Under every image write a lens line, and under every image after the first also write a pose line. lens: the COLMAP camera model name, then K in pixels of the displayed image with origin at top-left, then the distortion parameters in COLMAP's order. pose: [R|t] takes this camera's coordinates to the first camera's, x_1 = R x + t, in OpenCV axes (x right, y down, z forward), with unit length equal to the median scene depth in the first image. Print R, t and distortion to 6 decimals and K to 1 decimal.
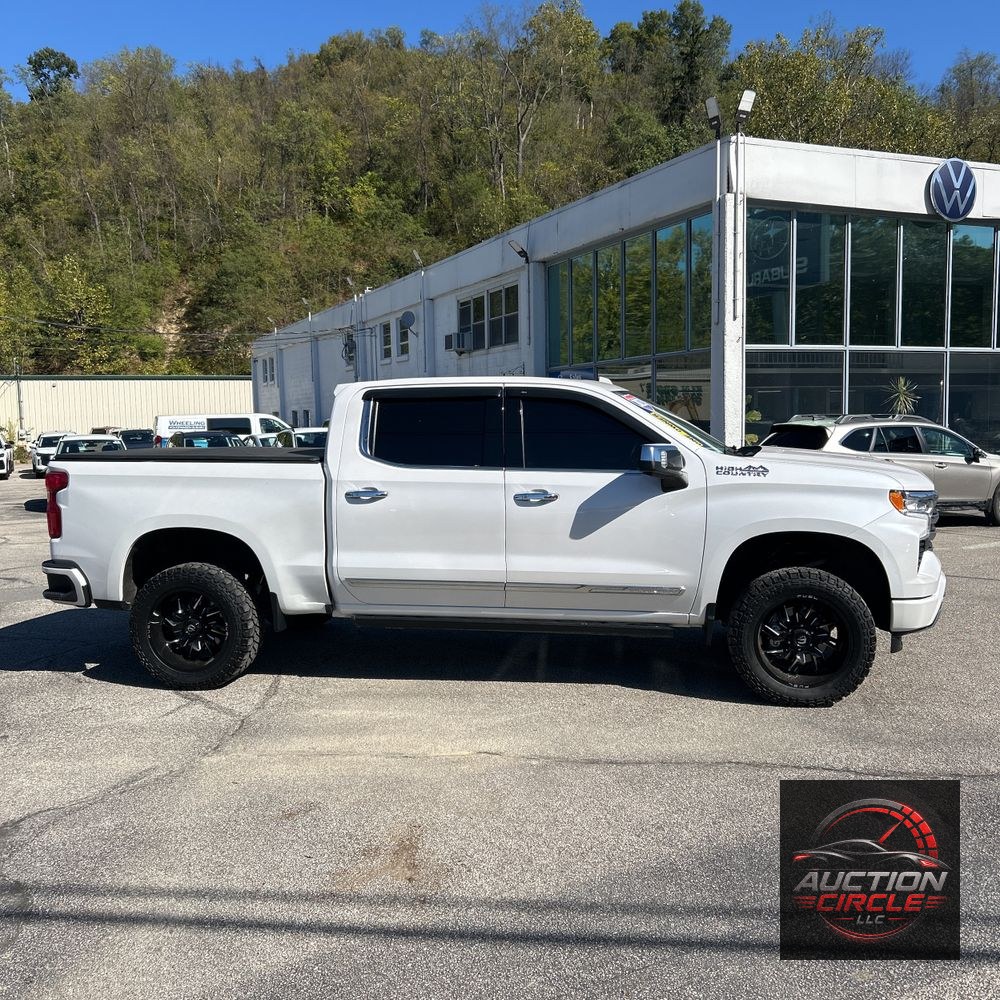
lens RADIAL K [[1049.9, 0, 480.9], [0, 1049.9, 510.2], [0, 0, 1]] dist [0.125393, -0.234794]
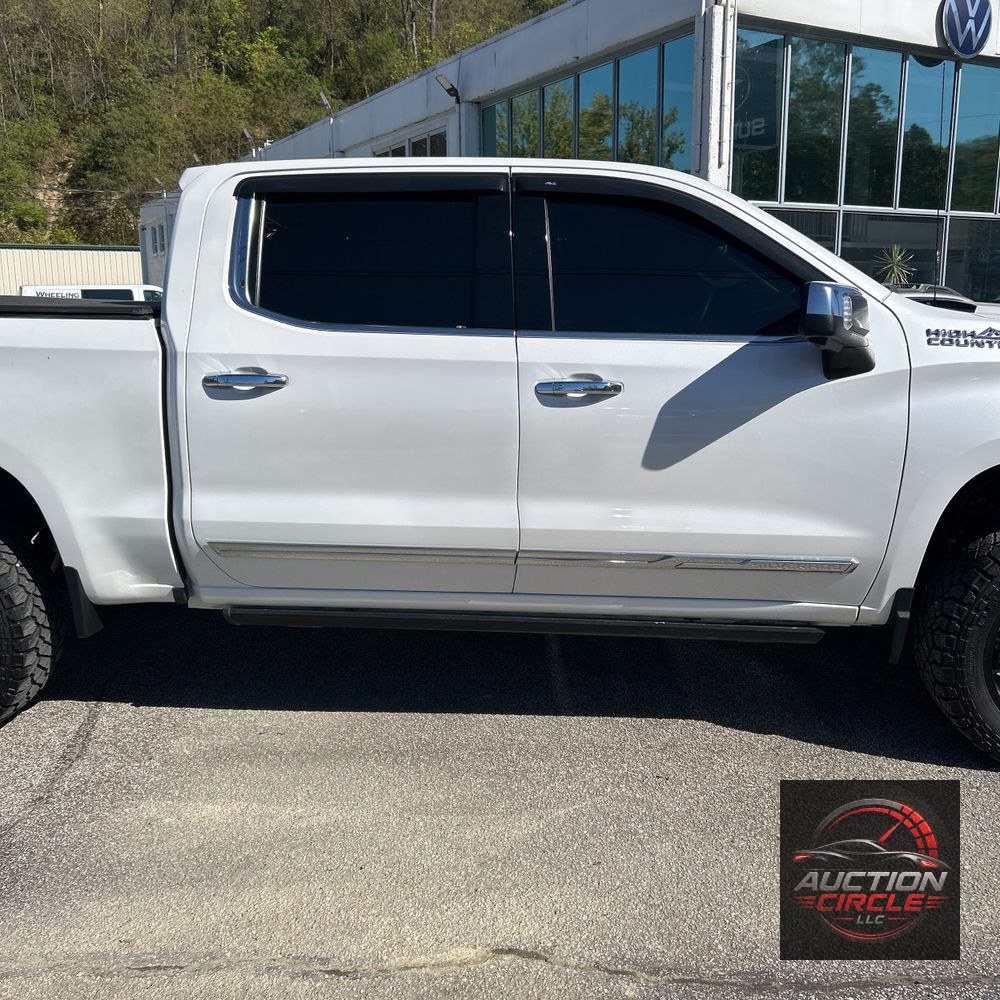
lens RADIAL K [[1038.2, 0, 500.0], [0, 1038.2, 500.0], [0, 0, 1]] dist [0.021062, 0.003428]
pose [[0.994602, -0.007920, 0.103465, -0.014234], [-0.002480, 0.994984, 0.100003, -0.003086], [-0.103738, -0.099720, 0.989593, 0.179046]]
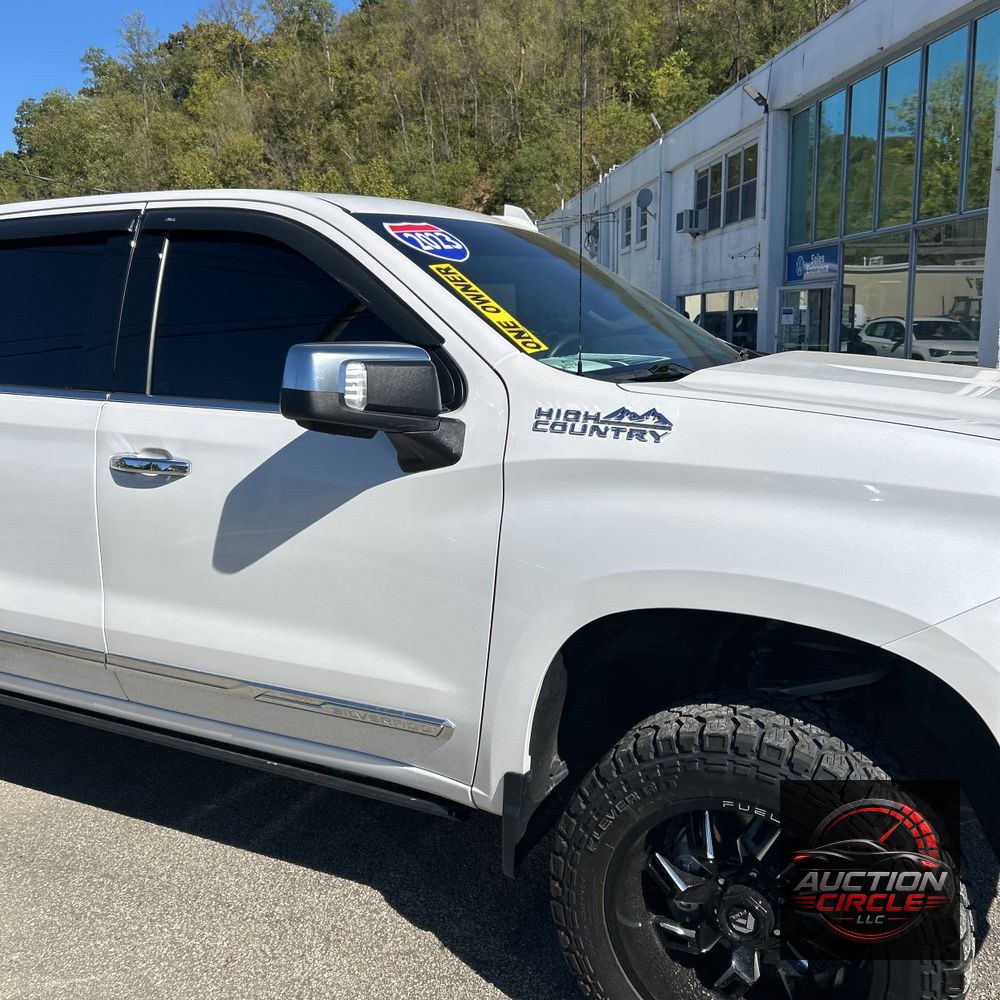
lens RADIAL K [[1029.7, 0, 474.7], [0, 1029.7, 495.7], [0, 0, 1]] dist [0.028034, -0.001074]
pose [[0.950705, 0.055483, -0.305092, 0.110612], [-0.030269, 0.995769, 0.086765, -0.014724], [0.308615, -0.073253, 0.948362, 0.233130]]
